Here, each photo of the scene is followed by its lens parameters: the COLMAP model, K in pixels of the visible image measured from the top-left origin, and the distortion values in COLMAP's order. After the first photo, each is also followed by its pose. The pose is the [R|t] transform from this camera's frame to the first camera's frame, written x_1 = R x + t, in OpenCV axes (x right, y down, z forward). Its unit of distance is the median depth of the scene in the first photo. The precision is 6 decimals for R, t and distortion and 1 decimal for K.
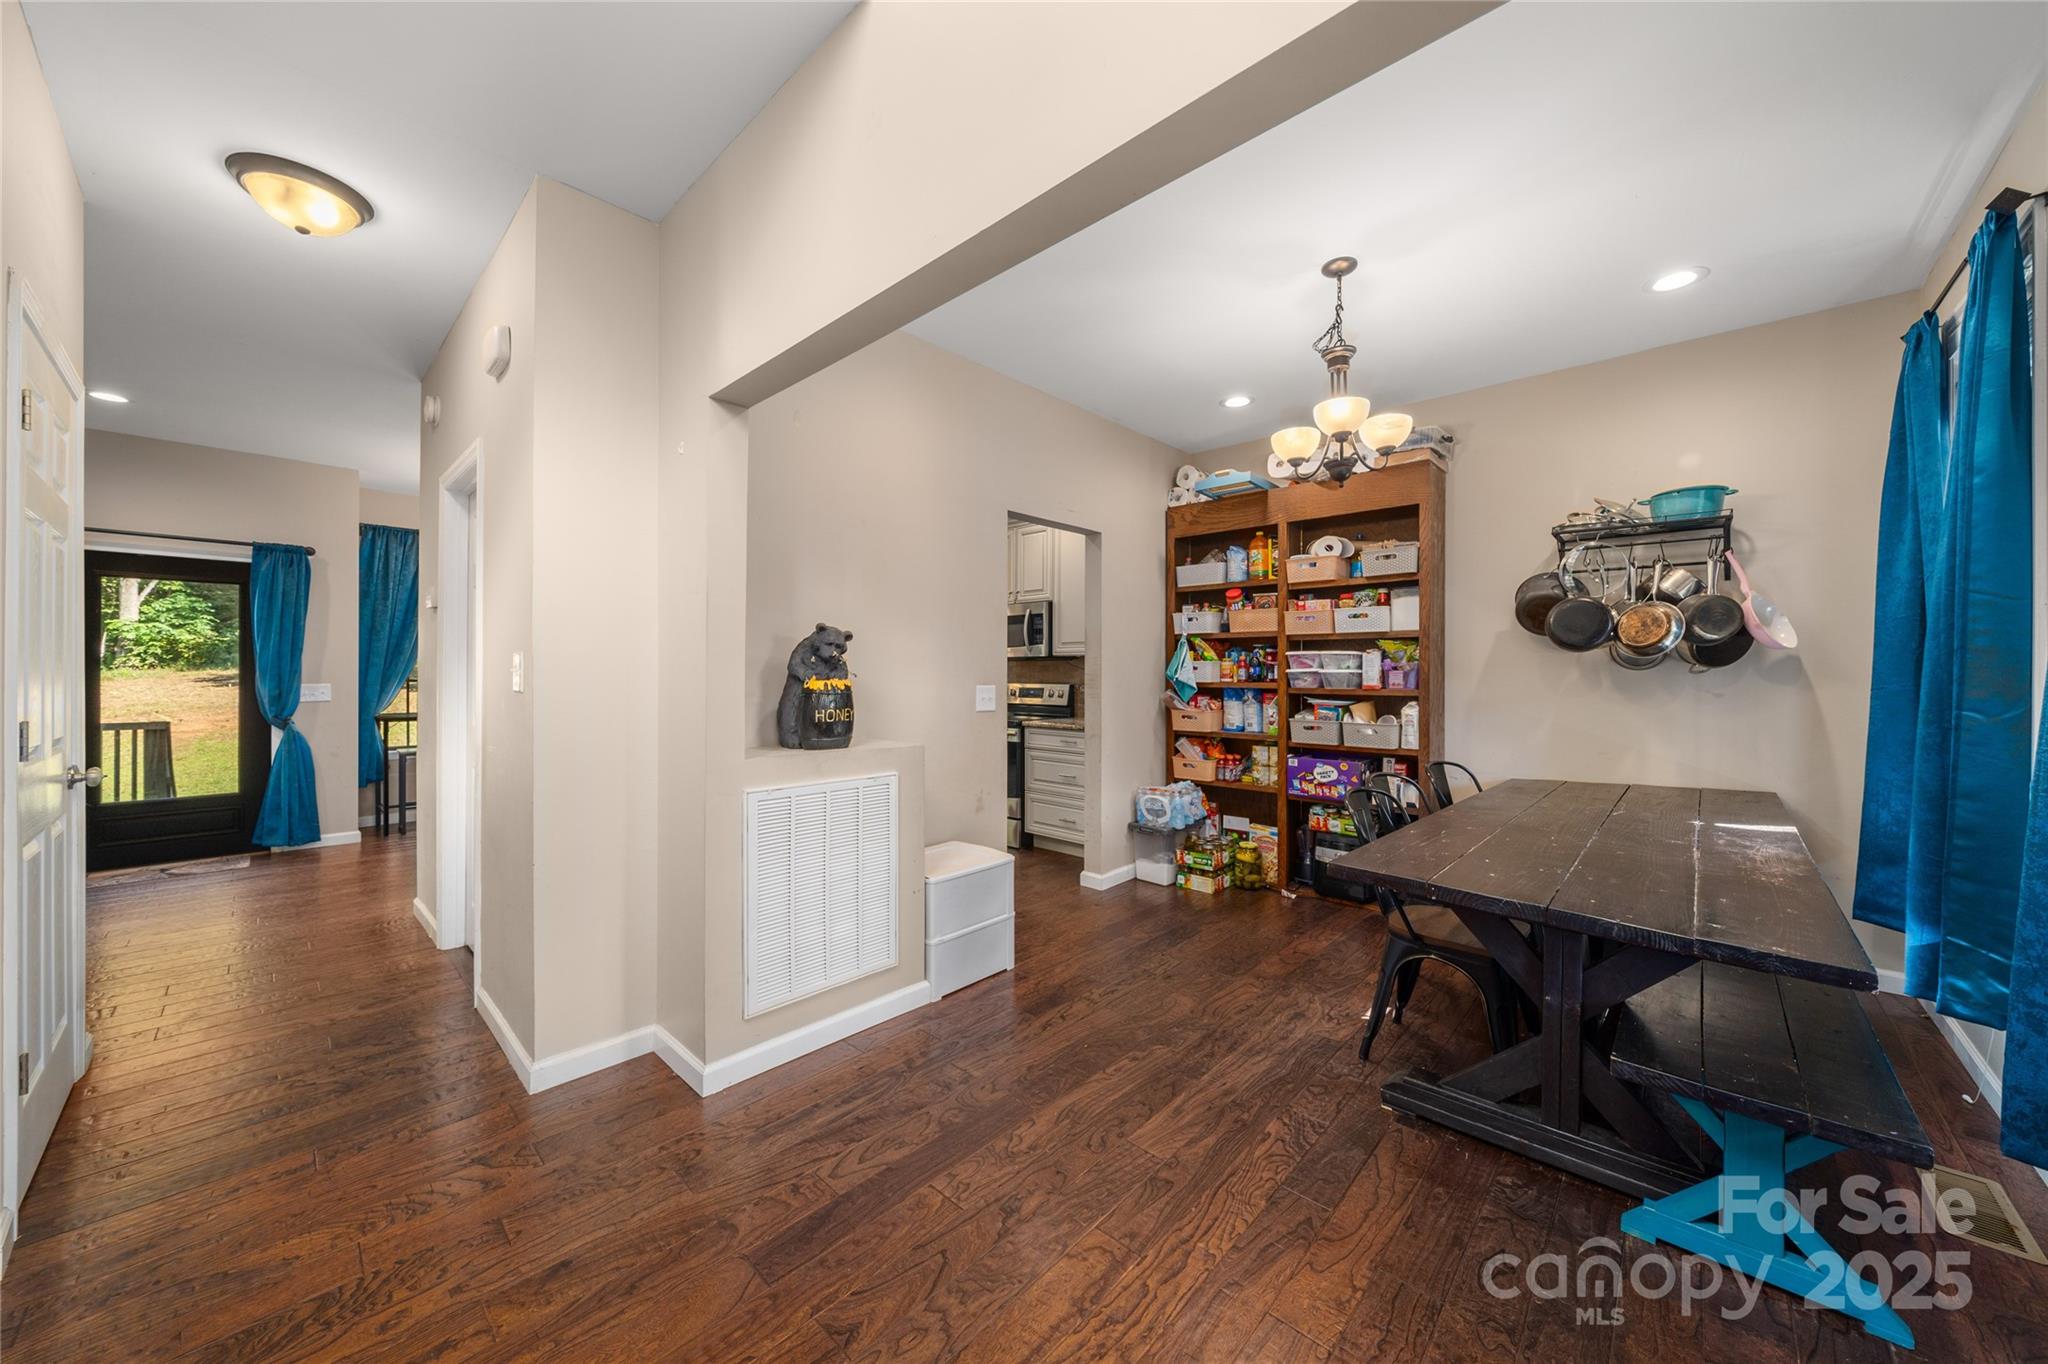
lens RADIAL K [[717.0, 0, 1012.7], [0, 717.0, 680.1], [0, 0, 1]] dist [-0.001388, -0.000087]
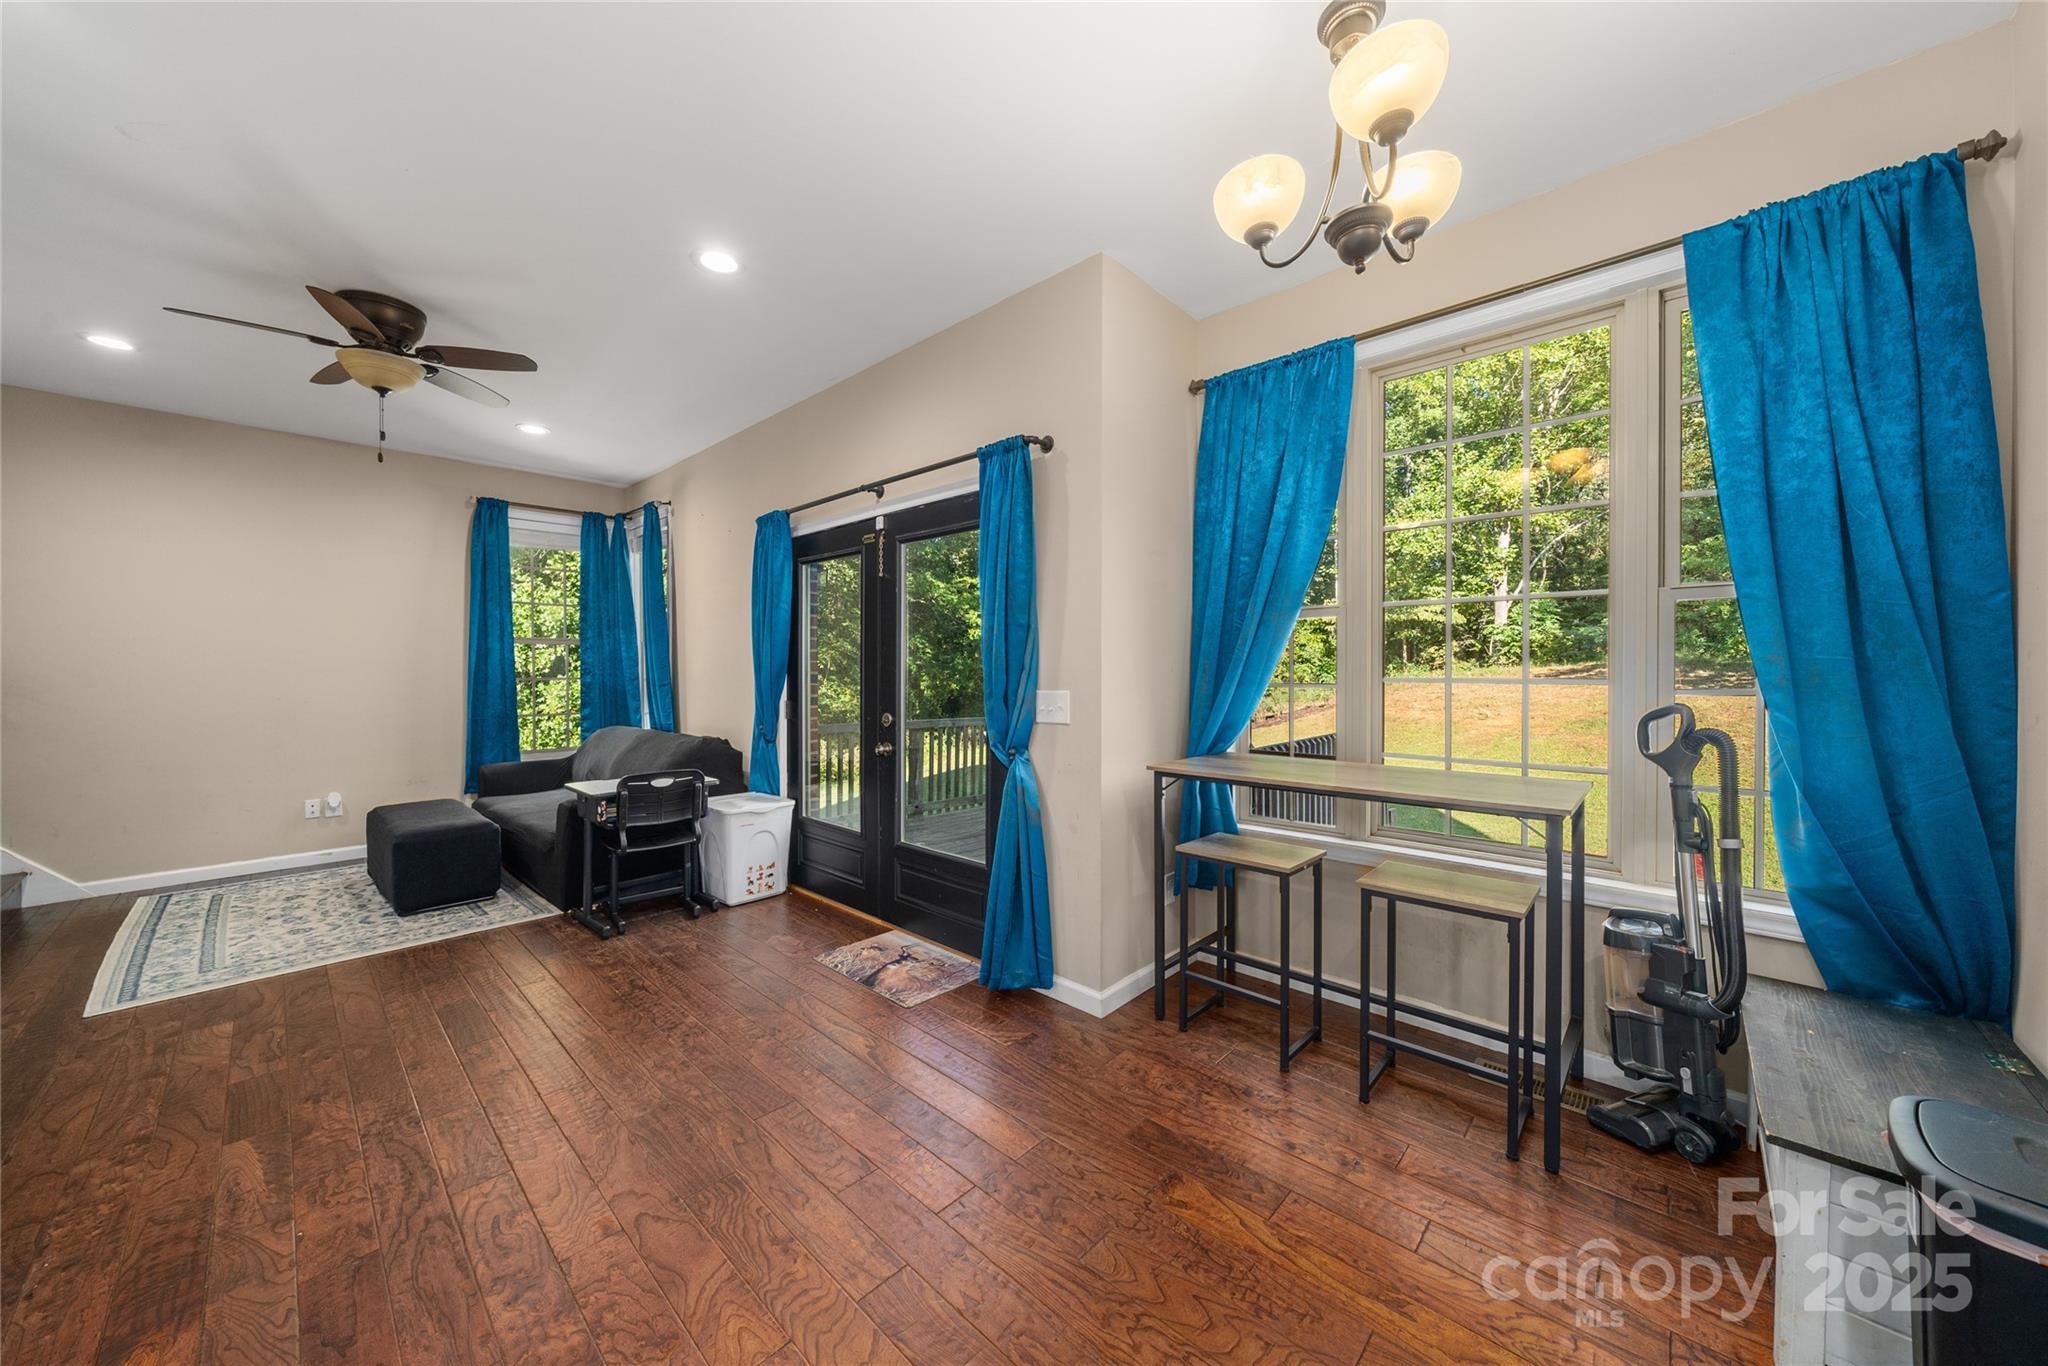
lens RADIAL K [[702.3, 0, 1024.0], [0, 702.3, 683.0], [0, 0, 1]] dist [-0.007126, 0.000152]
pose [[0.016005, 0.009028, -0.999831, -0.437513], [0.003087, 0.999954, 0.009079, -0.004814], [0.999867, -0.003232, 0.015976, 0.938896]]
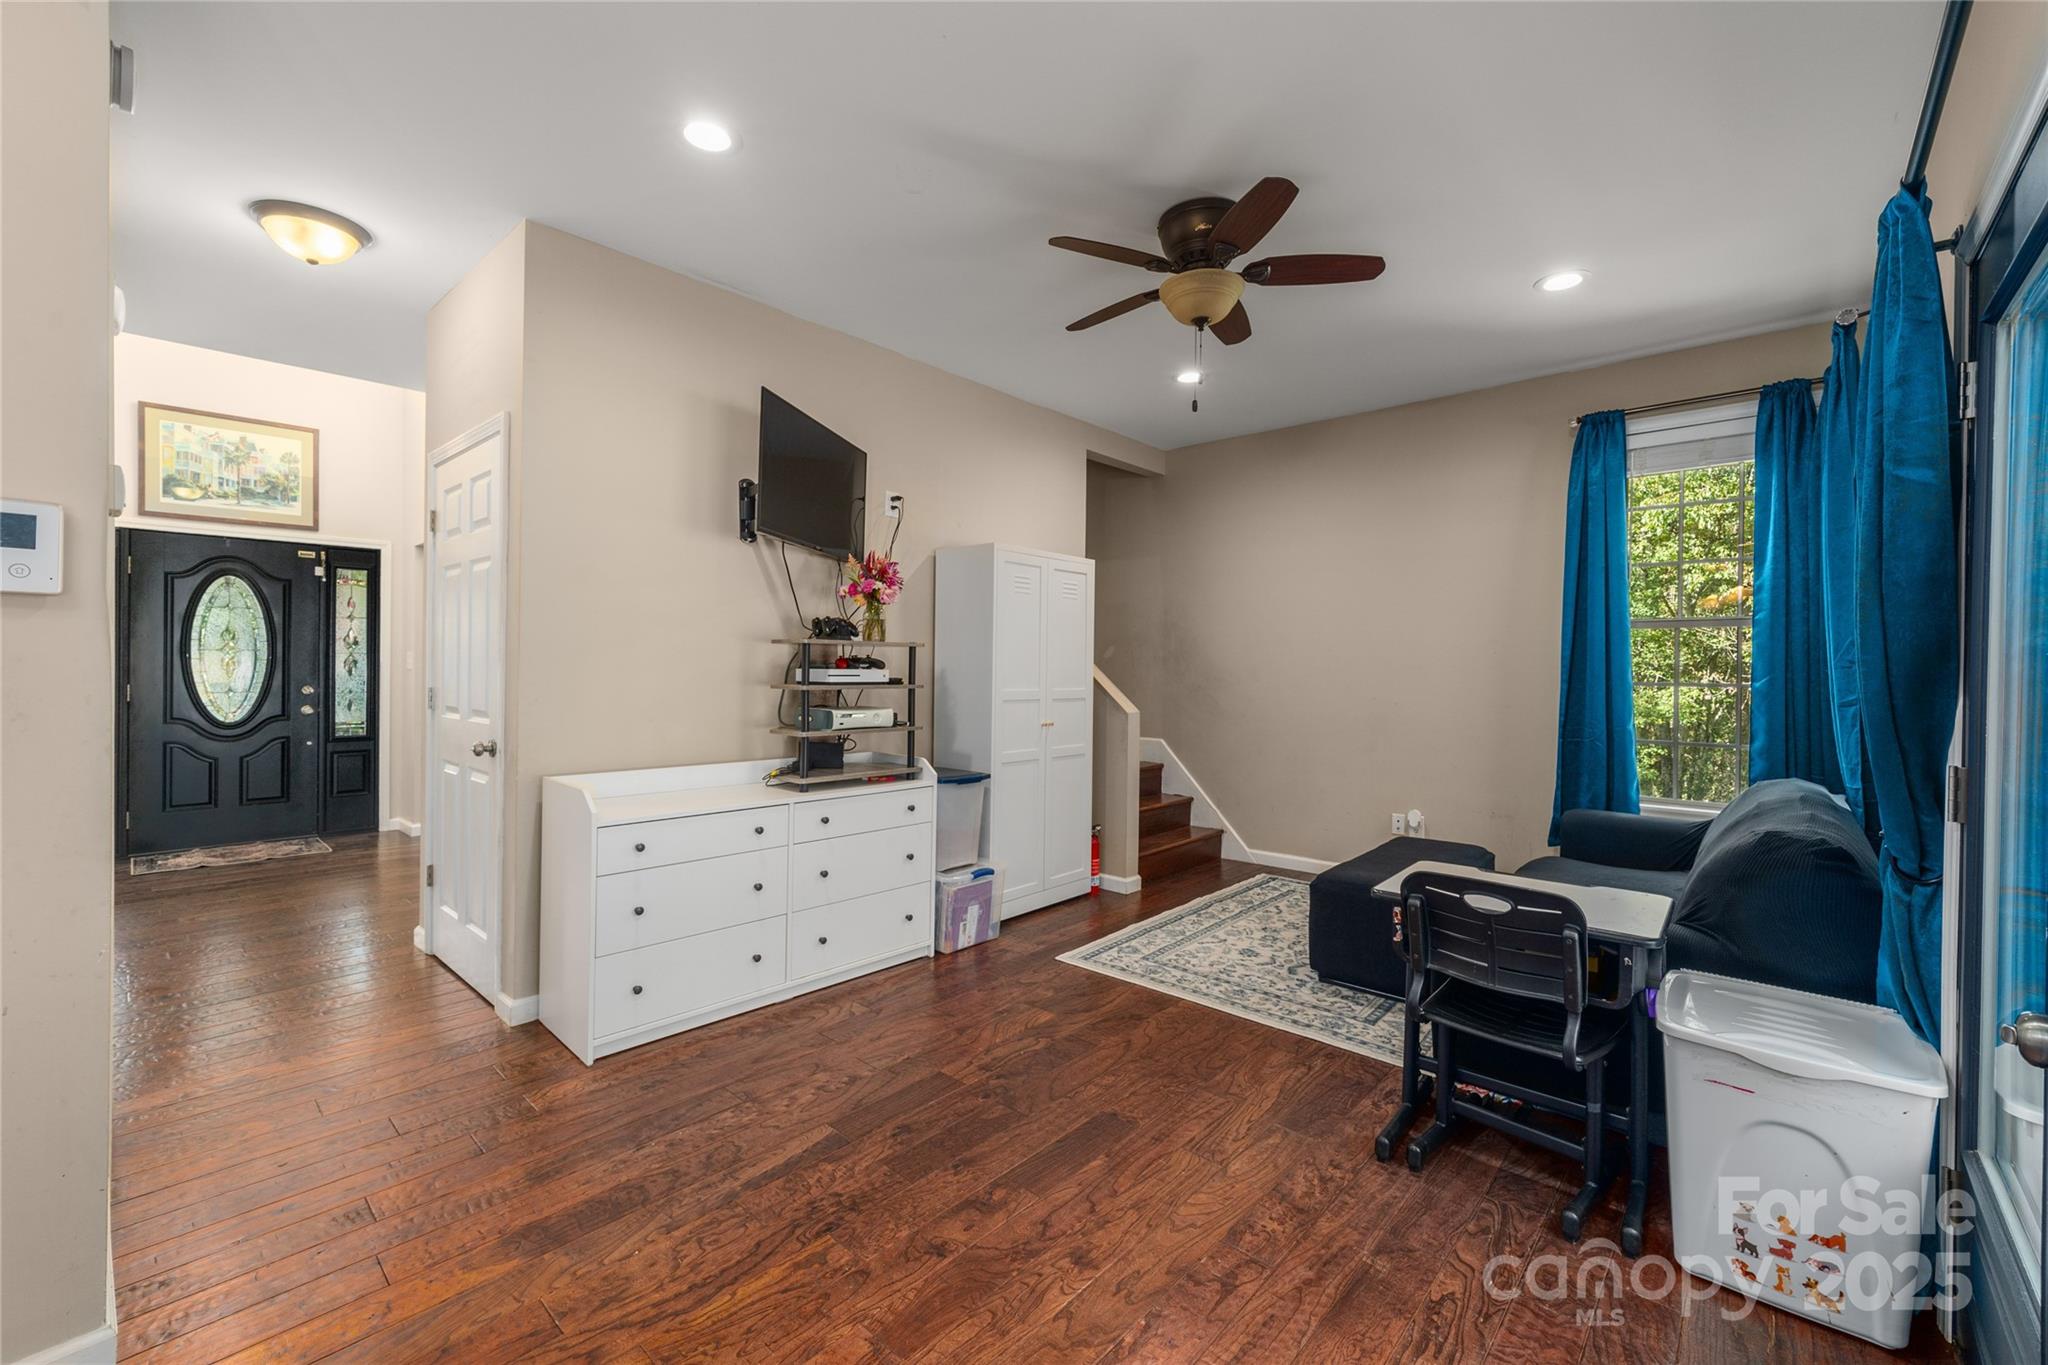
lens RADIAL K [[835.5, 0, 1022.9], [0, 835.5, 668.7], [0, 0, 1]] dist [-0.001636, -0.000206]
pose [[-0.999525, -0.017076, -0.025642, -0.869225], [-0.017075, 0.999854, -0.000269, -0.007326], [0.025643, 0.000169, -0.999671, 0.975901]]
